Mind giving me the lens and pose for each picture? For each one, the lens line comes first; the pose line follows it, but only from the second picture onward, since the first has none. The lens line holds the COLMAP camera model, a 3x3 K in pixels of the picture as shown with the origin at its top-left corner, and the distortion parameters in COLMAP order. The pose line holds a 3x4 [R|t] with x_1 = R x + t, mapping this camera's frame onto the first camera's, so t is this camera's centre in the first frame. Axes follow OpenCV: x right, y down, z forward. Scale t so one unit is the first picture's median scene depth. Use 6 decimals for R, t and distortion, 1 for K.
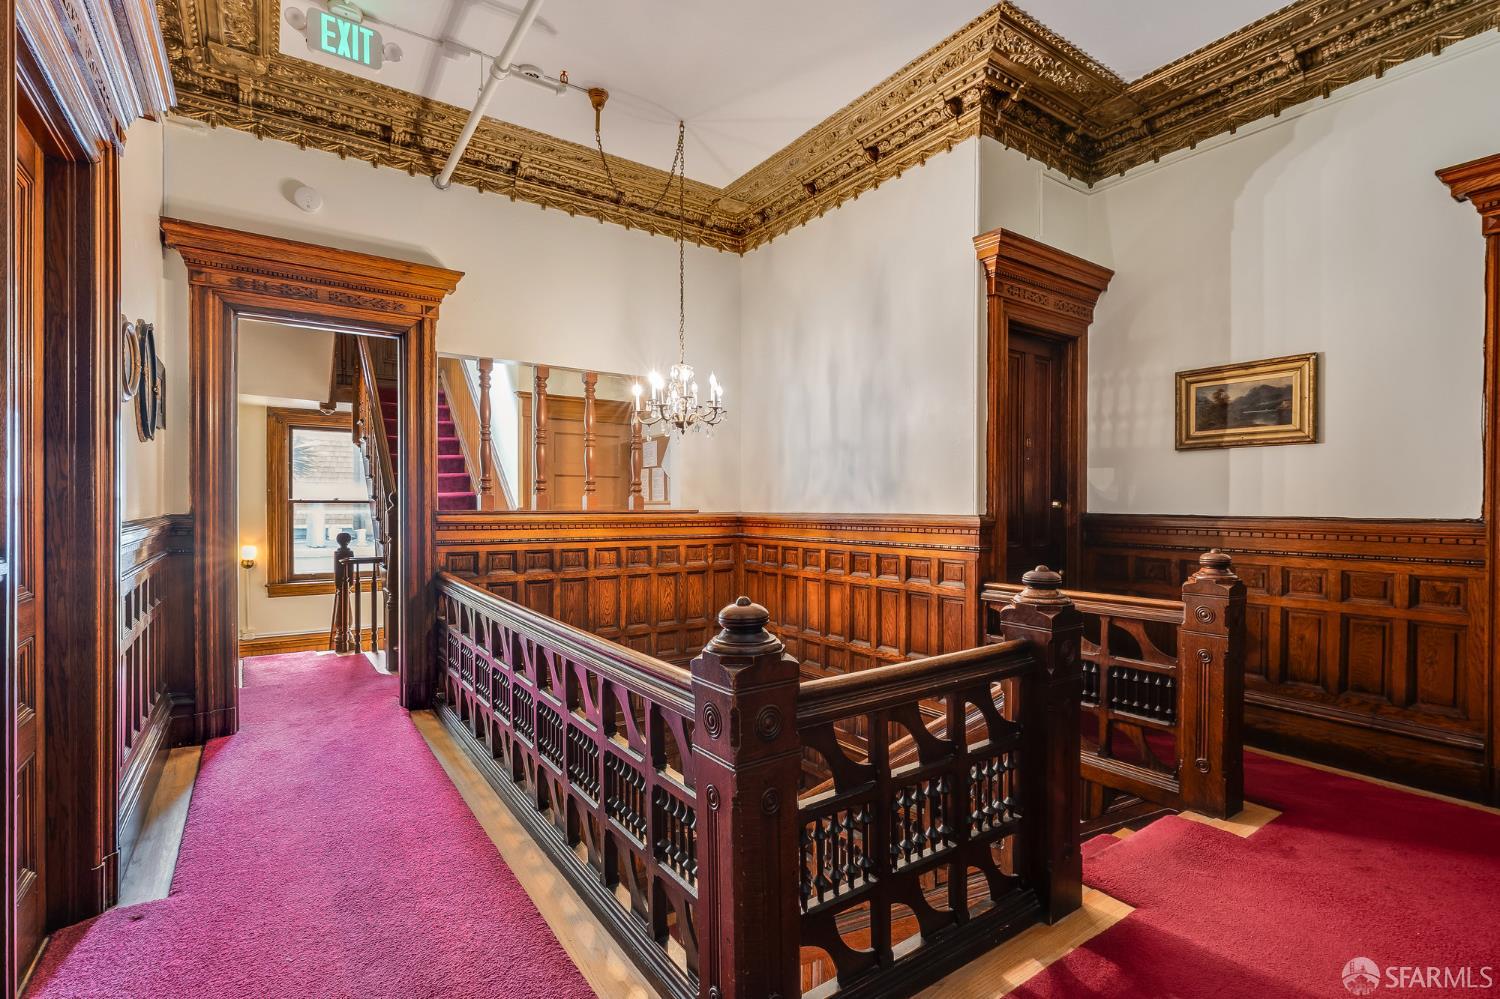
lens RADIAL K [[702.0, 0, 747.6], [0, 702.0, 504.0], [0, 0, 1]] dist [-0.000072, -0.000218]
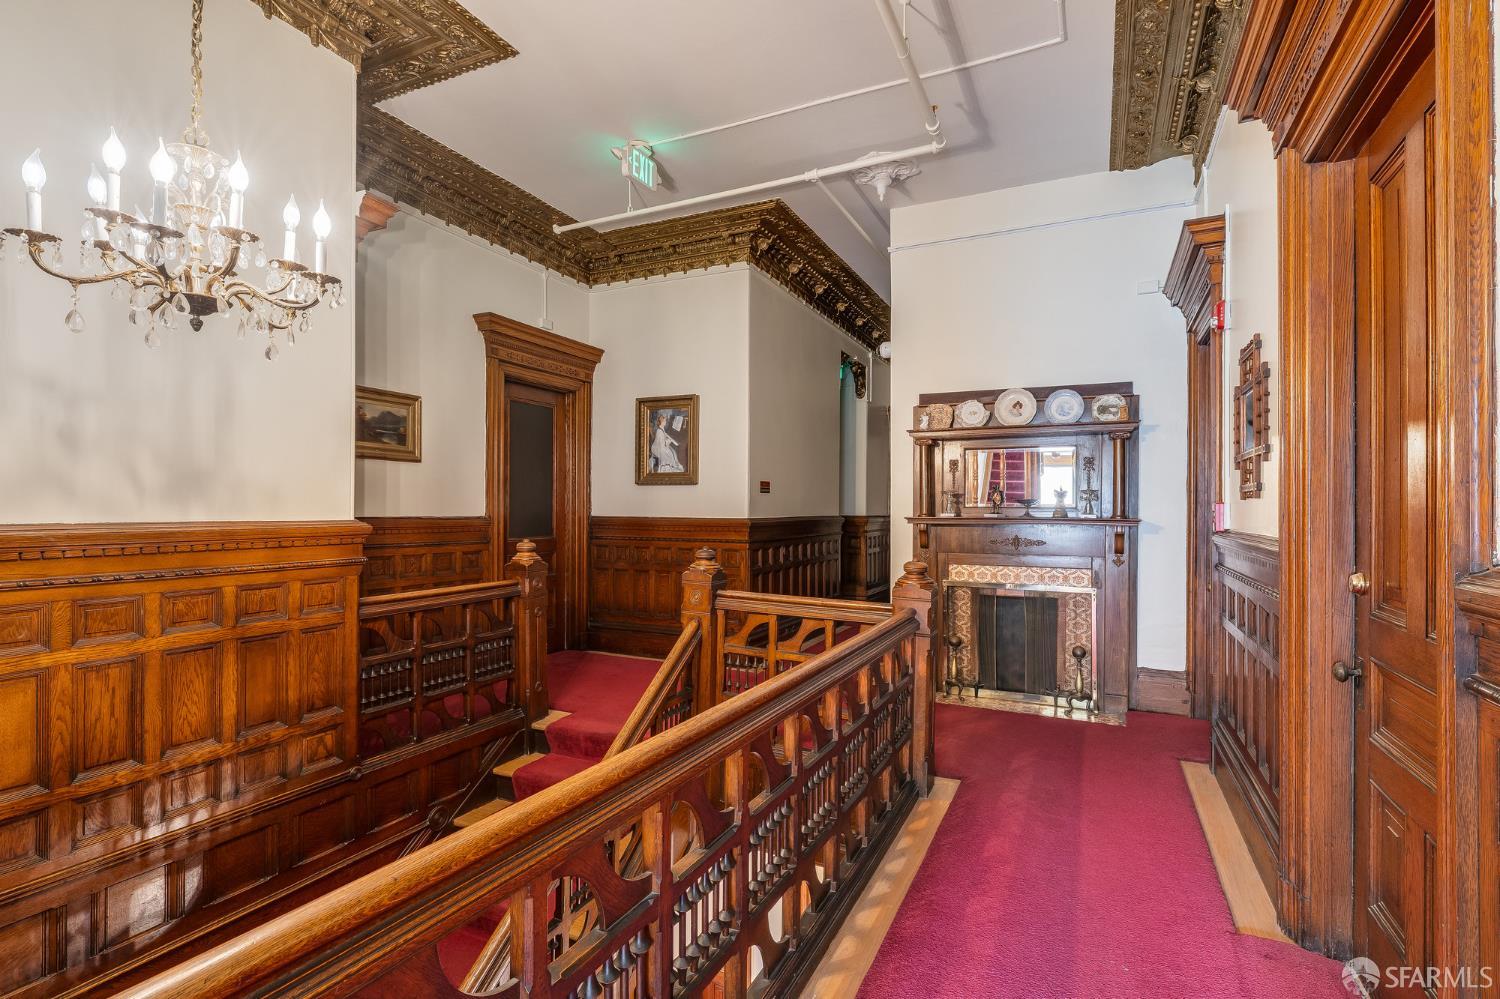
lens RADIAL K [[702.0, 0, 747.6], [0, 702.0, 504.0], [0, 0, 1]] dist [-0.000072, -0.000218]
pose [[-0.483700, 0.001967, 0.875232, -0.904571], [-0.014982, 0.999832, -0.010527, -0.002533], [-0.875106, -0.018204, -0.483589, 1.414485]]
